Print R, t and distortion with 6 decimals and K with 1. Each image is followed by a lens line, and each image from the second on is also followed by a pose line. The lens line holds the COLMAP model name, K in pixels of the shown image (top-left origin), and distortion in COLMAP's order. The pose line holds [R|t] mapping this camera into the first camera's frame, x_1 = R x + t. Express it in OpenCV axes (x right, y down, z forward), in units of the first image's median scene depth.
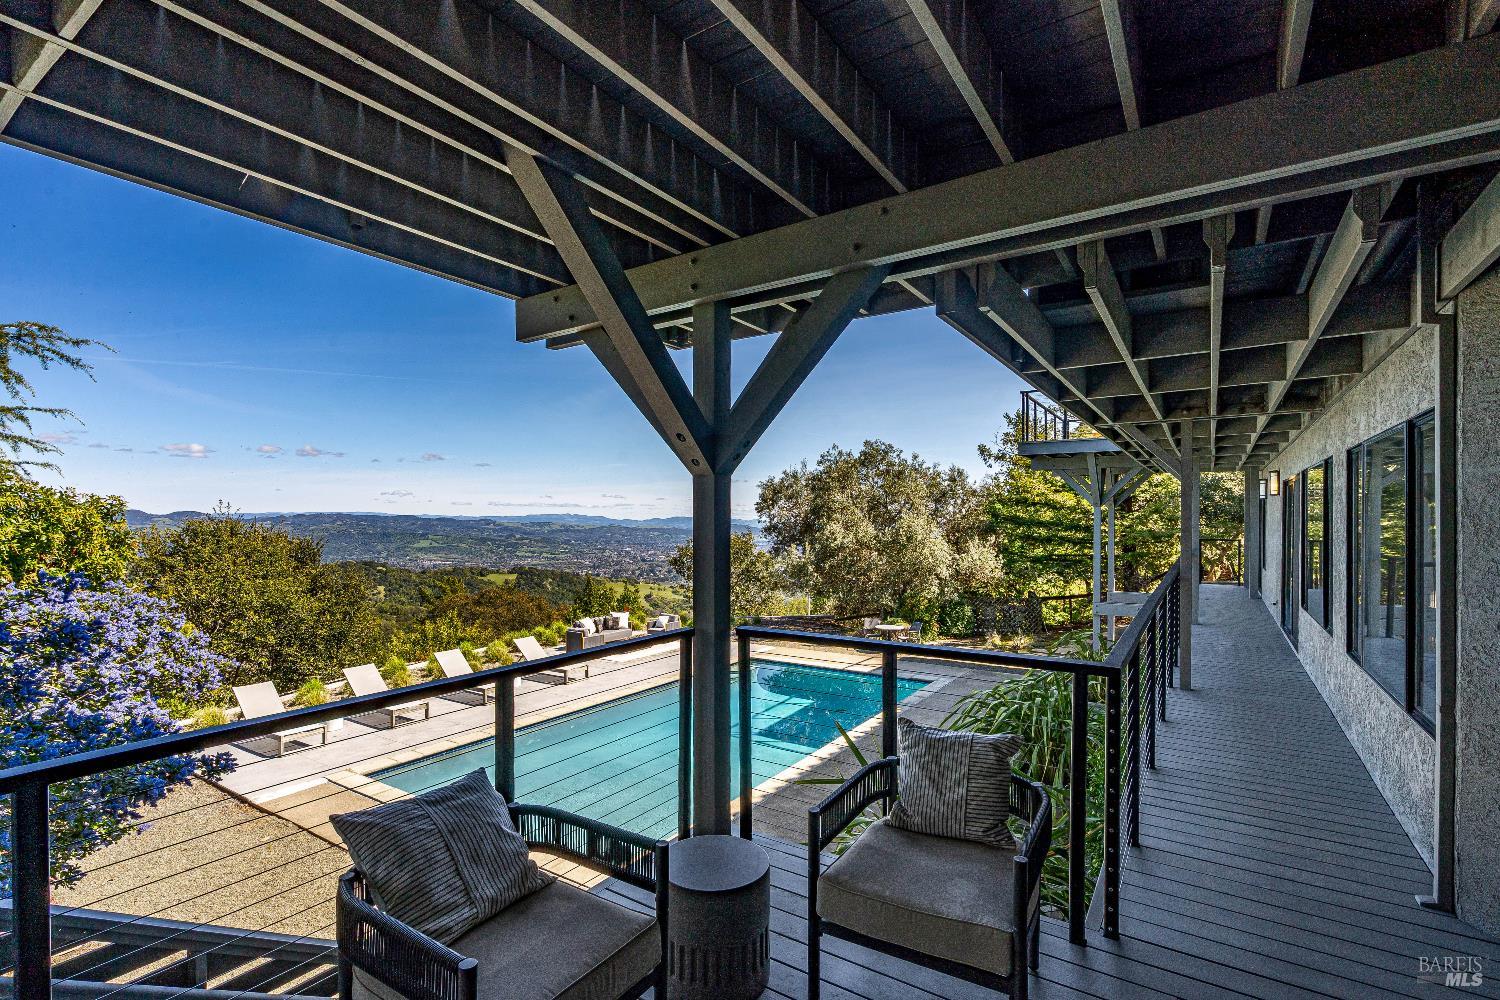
lens RADIAL K [[704.8, 0, 760.6], [0, 704.8, 522.3], [0, 0, 1]] dist [-0.003358, -0.001020]
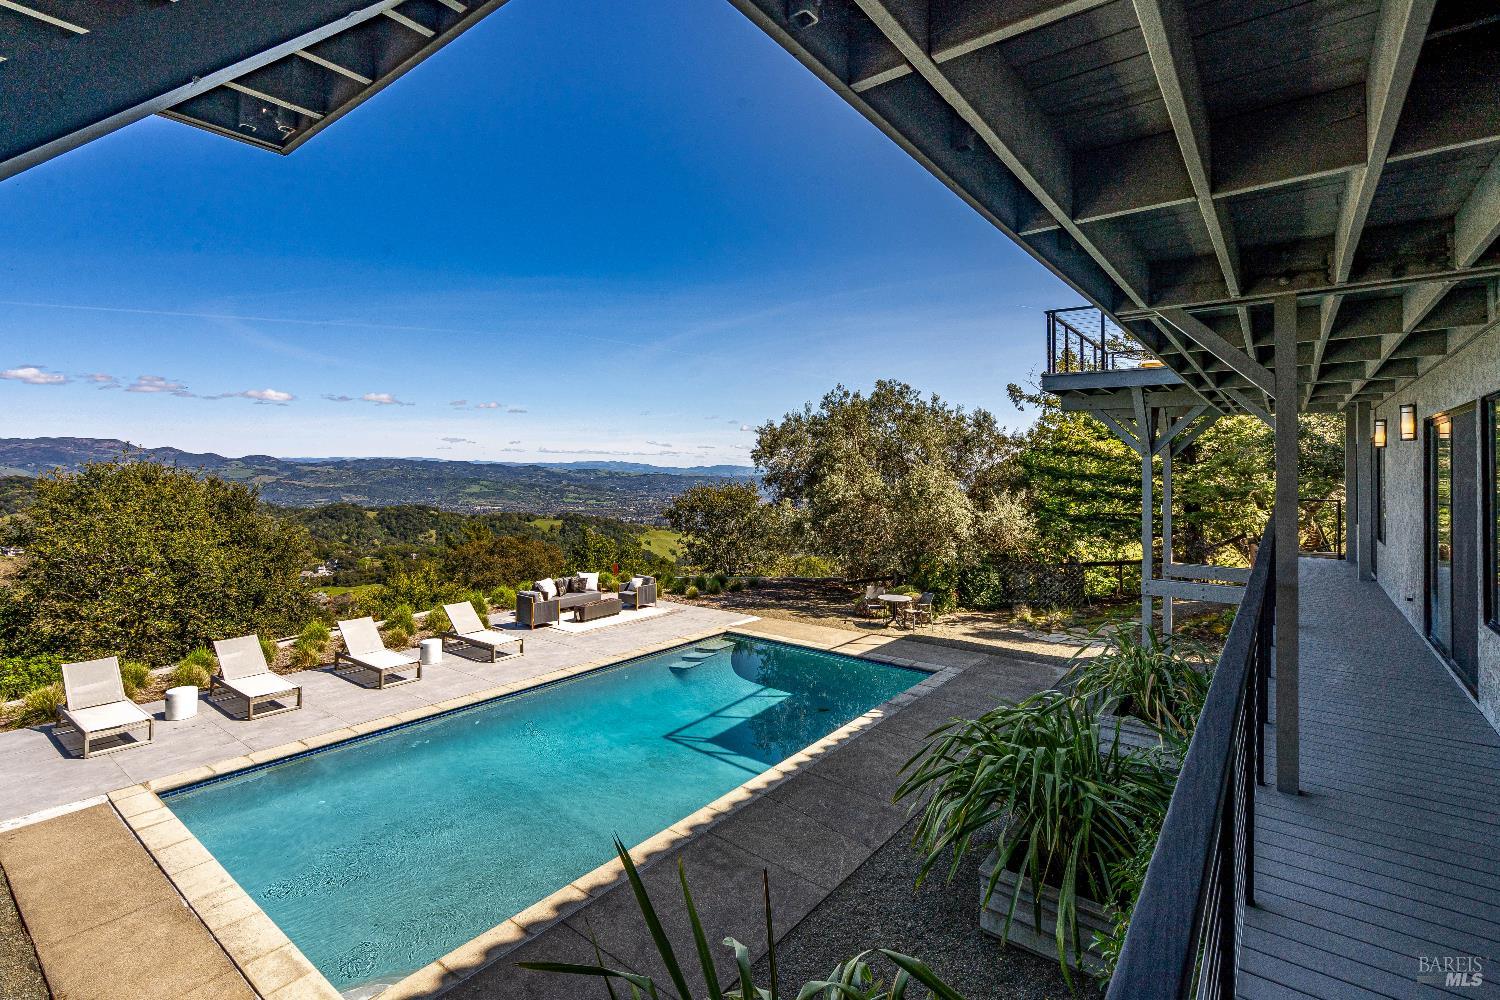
lens RADIAL K [[704.3, 0, 749.3], [0, 704.3, 450.6], [0, 0, 1]] dist [-0.002151, -0.000715]
pose [[0.996541, 0.006891, -0.082812, 0.068695], [-0.009273, 0.999553, -0.028418, -0.001639], [0.082579, 0.029088, 0.996160, 0.123555]]
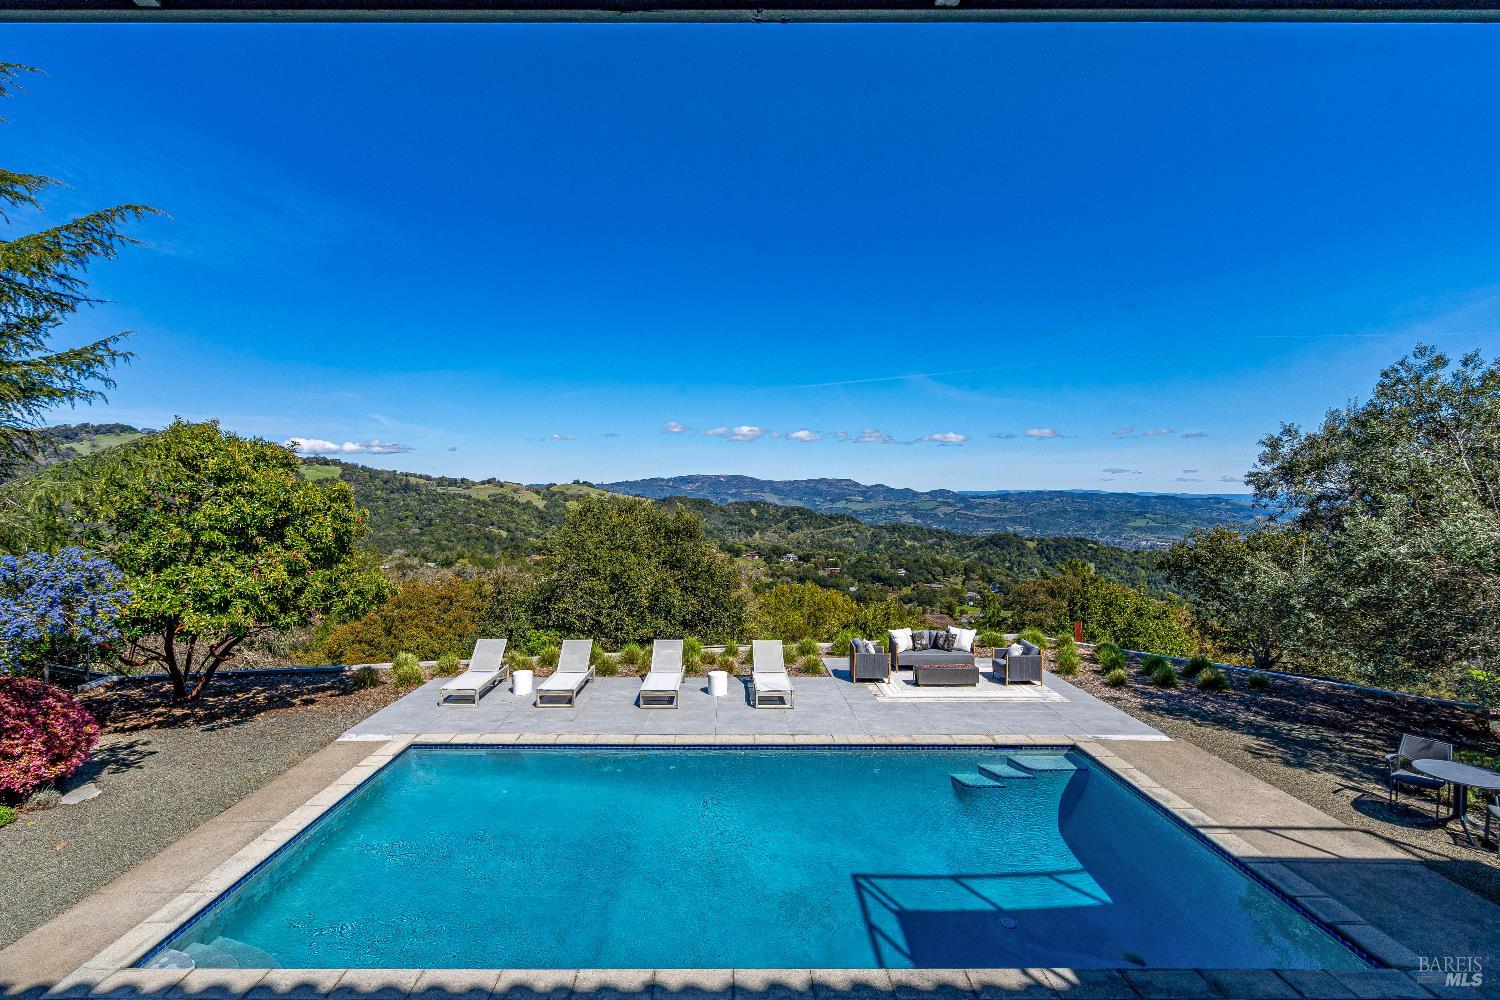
lens RADIAL K [[694.7, 0, 738.3], [0, 694.7, 536.7], [0, 0, 1]] dist [0.000460, -0.000047]
pose [[0.541586, 0.051060, -0.839093, 0.254163], [-0.006542, 0.998379, 0.056531, -0.005643], [0.840620, -0.025127, 0.541043, 0.391862]]
